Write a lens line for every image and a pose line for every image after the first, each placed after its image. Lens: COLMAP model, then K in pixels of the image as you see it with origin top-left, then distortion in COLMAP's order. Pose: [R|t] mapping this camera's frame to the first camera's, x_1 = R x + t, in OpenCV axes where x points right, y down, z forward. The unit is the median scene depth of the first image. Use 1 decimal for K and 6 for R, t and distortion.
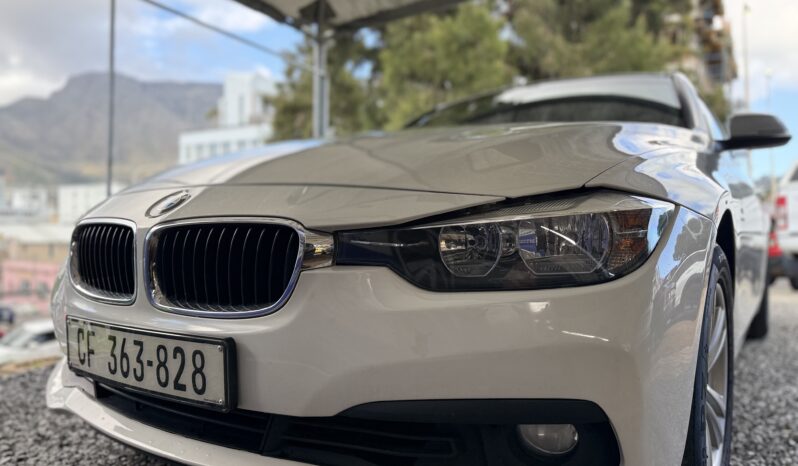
lens RADIAL K [[598.2, 0, 410.1], [0, 598.2, 234.6], [0, 0, 1]] dist [-0.007971, -0.008713]
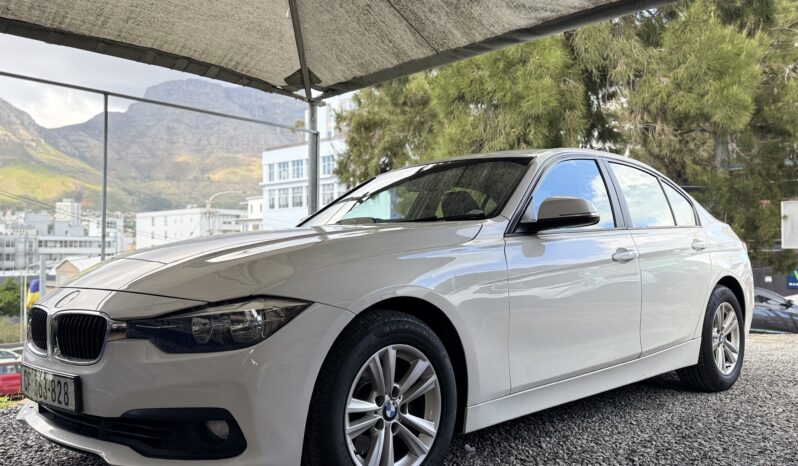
lens RADIAL K [[732.1, 0, 399.0], [0, 732.1, 233.0], [0, 0, 1]] dist [0.100151, -0.151449]
pose [[0.980645, -0.024718, -0.194225, 0.868904], [0.018239, 0.999218, -0.035077, -0.134529], [0.194941, 0.030856, 0.980330, -0.847305]]
